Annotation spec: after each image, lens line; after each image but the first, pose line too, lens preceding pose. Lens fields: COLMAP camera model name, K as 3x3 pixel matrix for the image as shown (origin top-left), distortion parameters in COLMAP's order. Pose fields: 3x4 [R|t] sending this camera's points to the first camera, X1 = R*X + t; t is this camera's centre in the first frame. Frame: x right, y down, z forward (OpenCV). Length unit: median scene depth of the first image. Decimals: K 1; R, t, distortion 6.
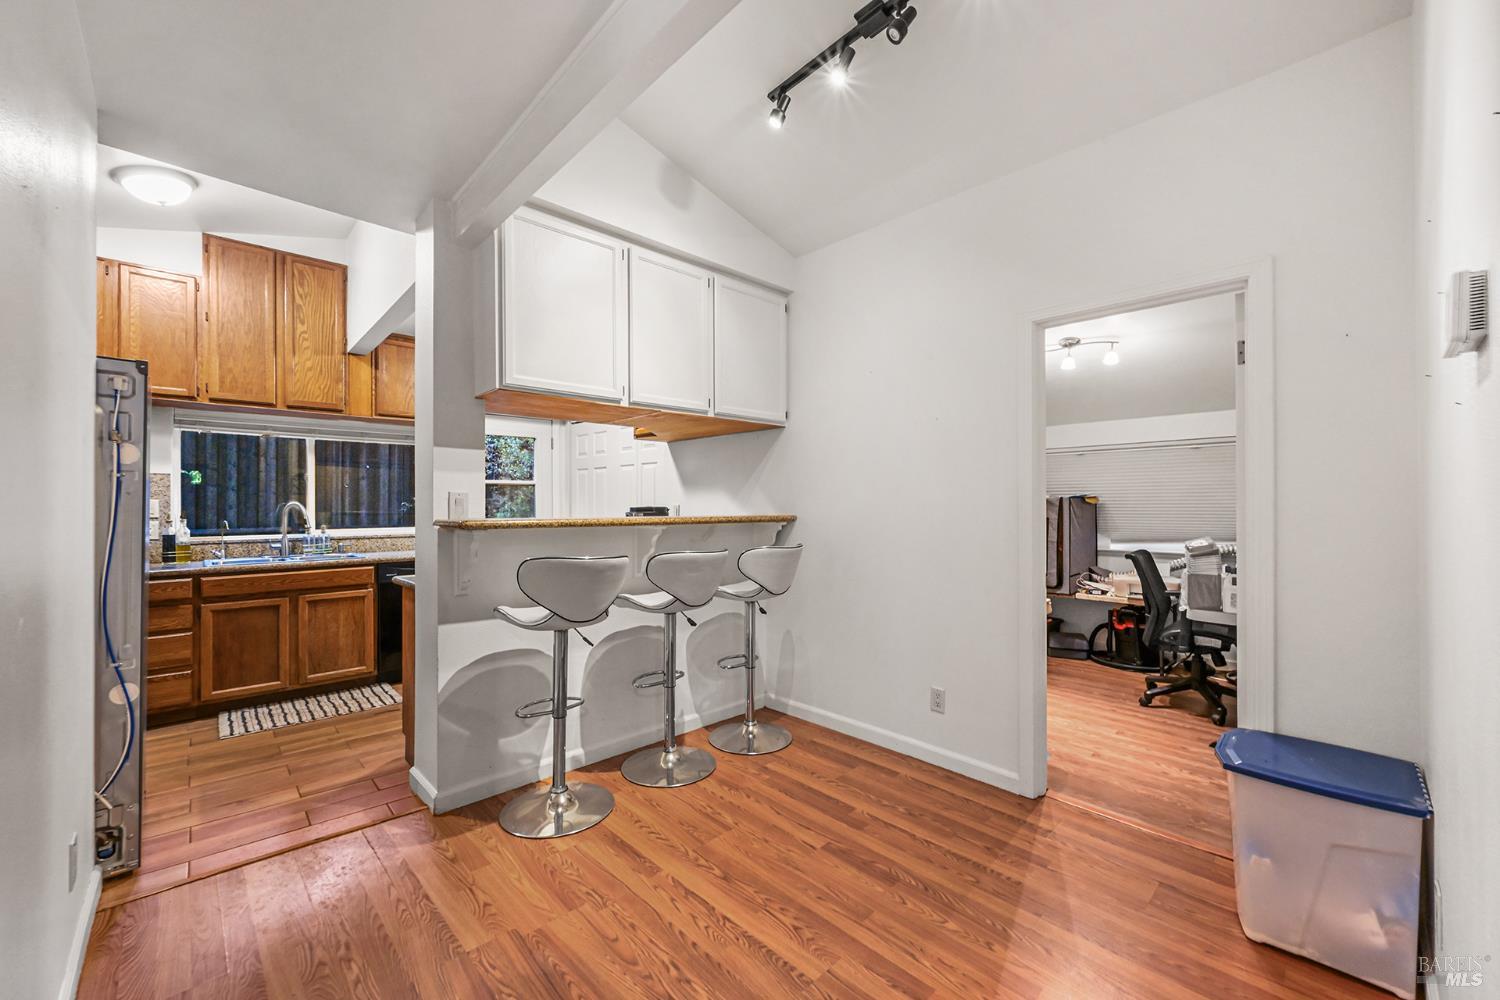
lens RADIAL K [[594.9, 0, 748.4], [0, 594.9, 500.8], [0, 0, 1]] dist [0.000464, -0.000336]
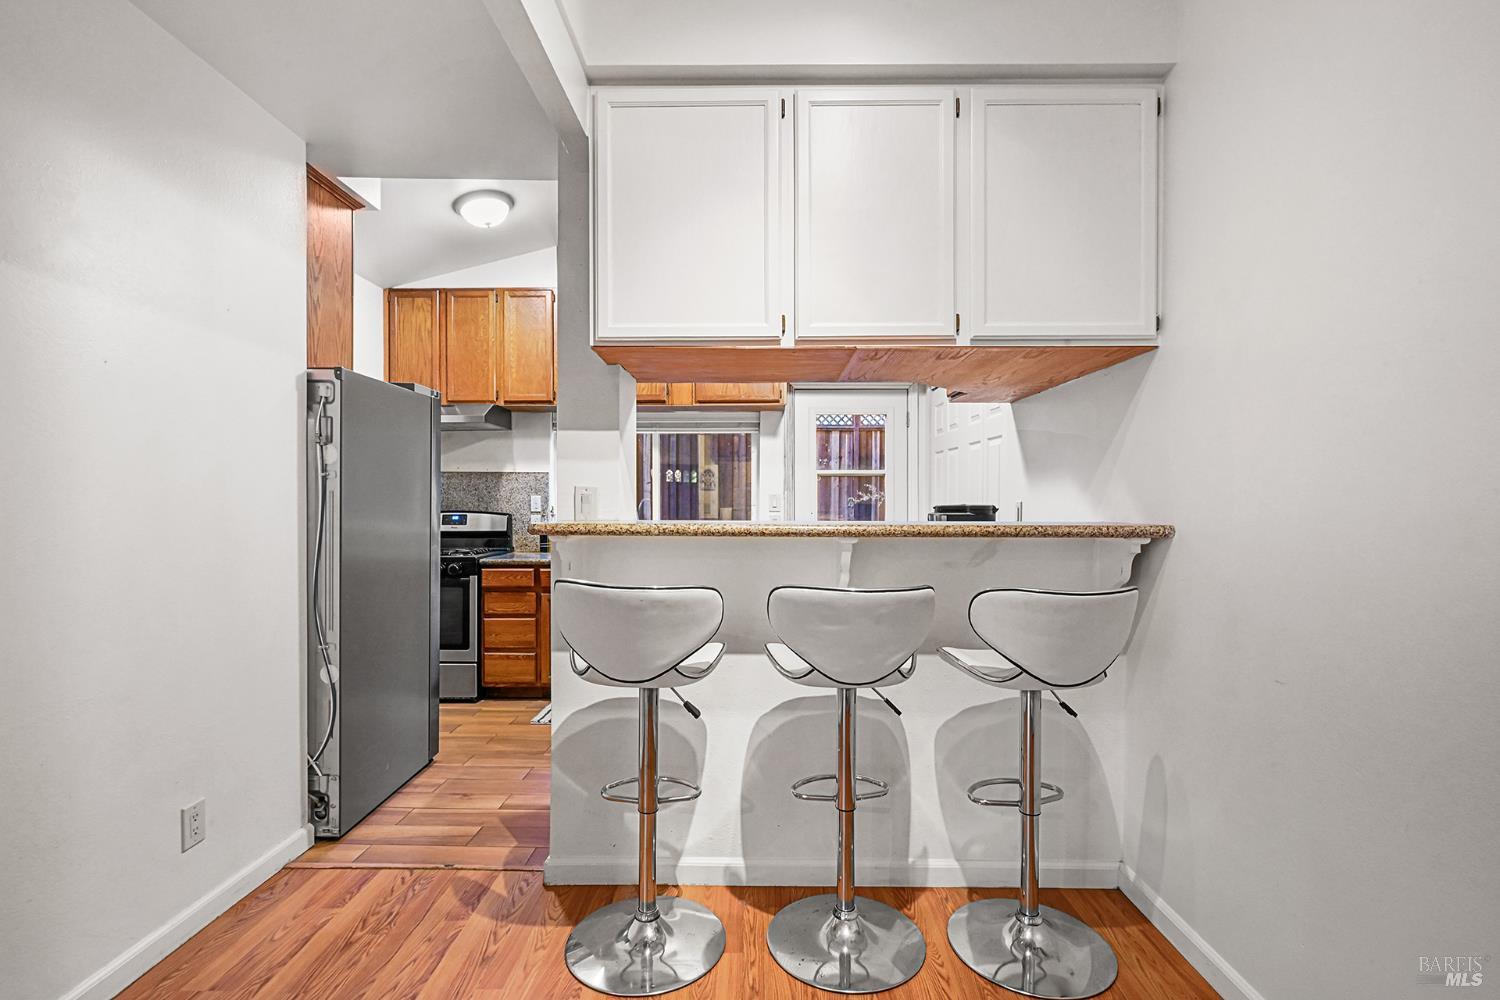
lens RADIAL K [[703.8, 0, 748.4], [0, 703.8, 506.5], [0, 0, 1]] dist [0.003287, 0.000535]
pose [[0.722808, 0.009040, -0.690990, 0.240279], [0.002431, 0.999875, 0.015624, -0.001271], [0.691045, -0.012973, 0.722695, 0.362084]]
